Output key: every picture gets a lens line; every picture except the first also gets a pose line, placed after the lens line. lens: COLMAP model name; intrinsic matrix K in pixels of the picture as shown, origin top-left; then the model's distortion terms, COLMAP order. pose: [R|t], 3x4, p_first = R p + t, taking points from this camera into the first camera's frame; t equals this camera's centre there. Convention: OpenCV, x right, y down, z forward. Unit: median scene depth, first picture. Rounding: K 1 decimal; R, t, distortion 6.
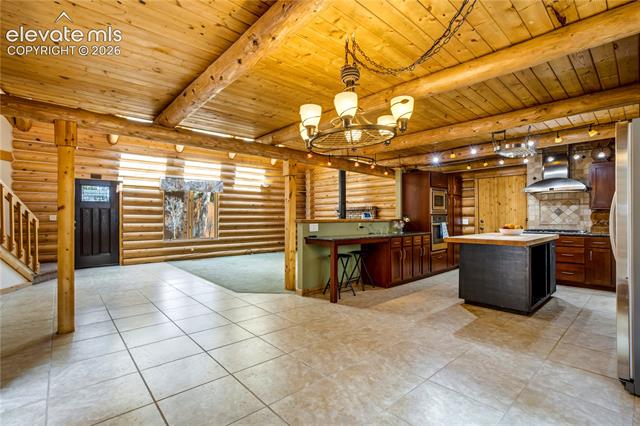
lens RADIAL K [[298.4, 0, 322.6], [0, 298.4, 216.2], [0, 0, 1]] dist [-0.038665, 0.019502]
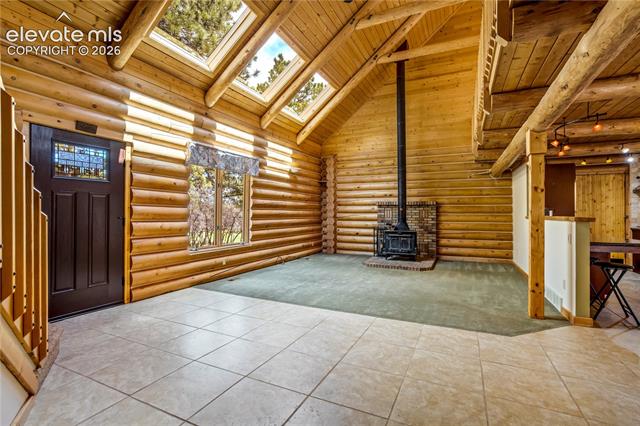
lens RADIAL K [[300.9, 0, 323.5], [0, 300.9, 209.6], [0, 0, 1]] dist [-0.042536, 0.022865]
pose [[0.922642, 0.011461, 0.385487, -0.616770], [-0.007946, 0.999911, -0.010711, 0.004460], [-0.385575, 0.006820, 0.922651, 0.409678]]
